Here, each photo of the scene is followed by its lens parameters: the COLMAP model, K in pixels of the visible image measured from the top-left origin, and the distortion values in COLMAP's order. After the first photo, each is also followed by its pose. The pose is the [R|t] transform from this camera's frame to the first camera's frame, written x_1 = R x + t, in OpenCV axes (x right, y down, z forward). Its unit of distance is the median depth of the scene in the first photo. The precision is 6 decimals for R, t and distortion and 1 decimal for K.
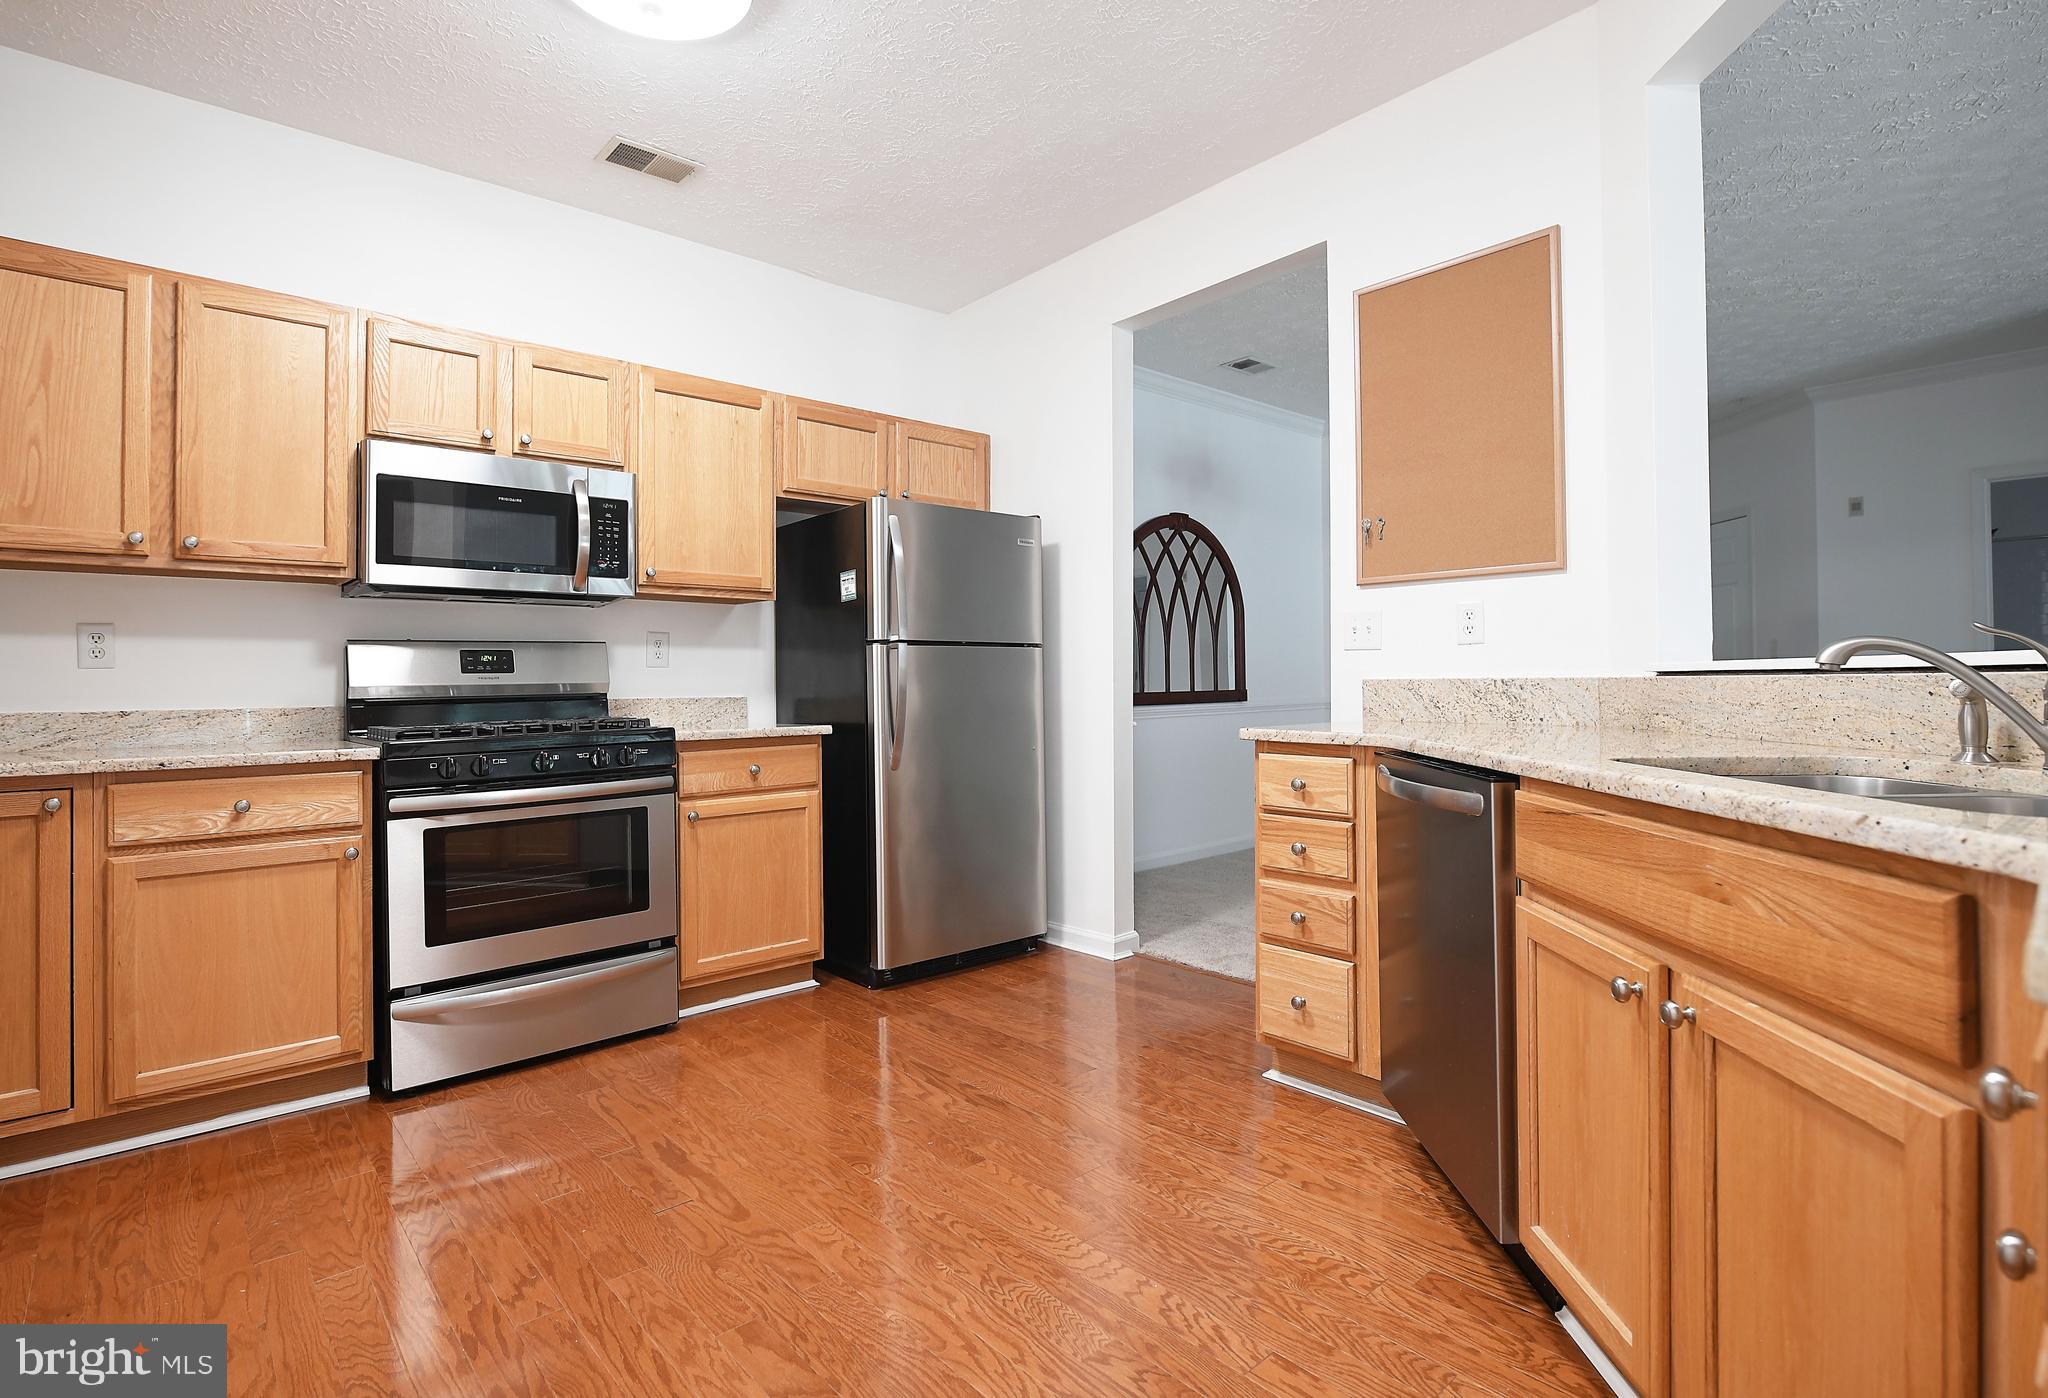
lens RADIAL K [[998.2, 0, 1015.4], [0, 998.2, 663.4], [0, 0, 1]] dist [-0.004713, -0.005539]
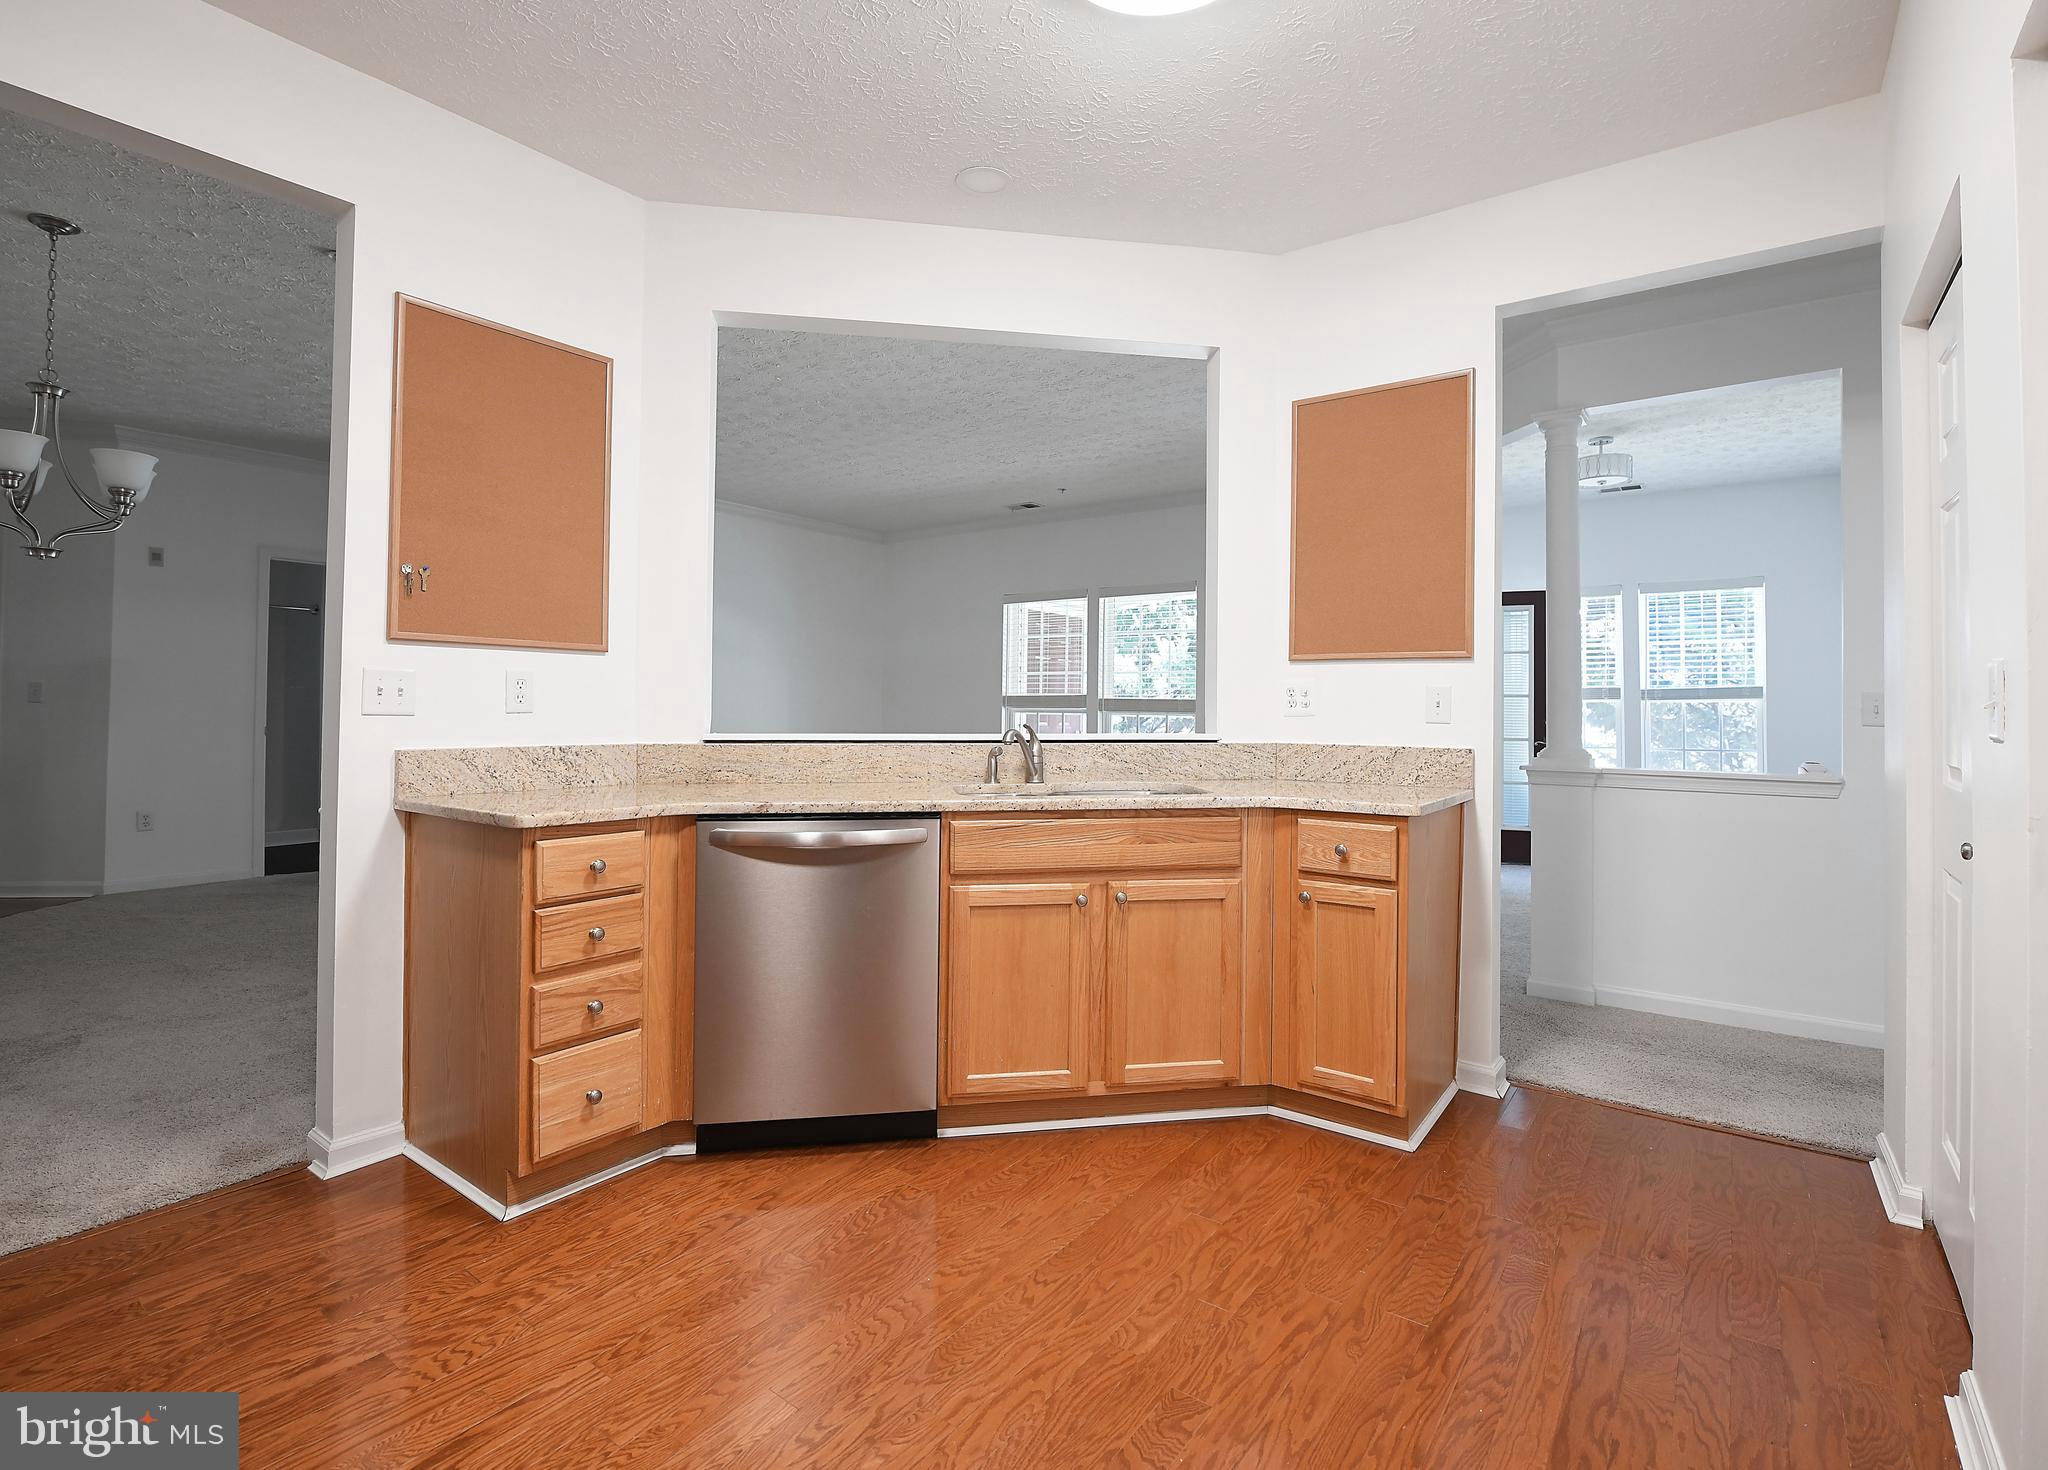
lens RADIAL K [[954.6, 0, 1035.2], [0, 954.6, 699.3], [0, 0, 1]] dist [-0.000464, -0.012570]
pose [[-0.215620, 0.017215, 0.976326, -0.595247], [-0.022456, 0.999493, -0.022583, -0.022533], [-0.976219, -0.026794, -0.215124, 0.678366]]
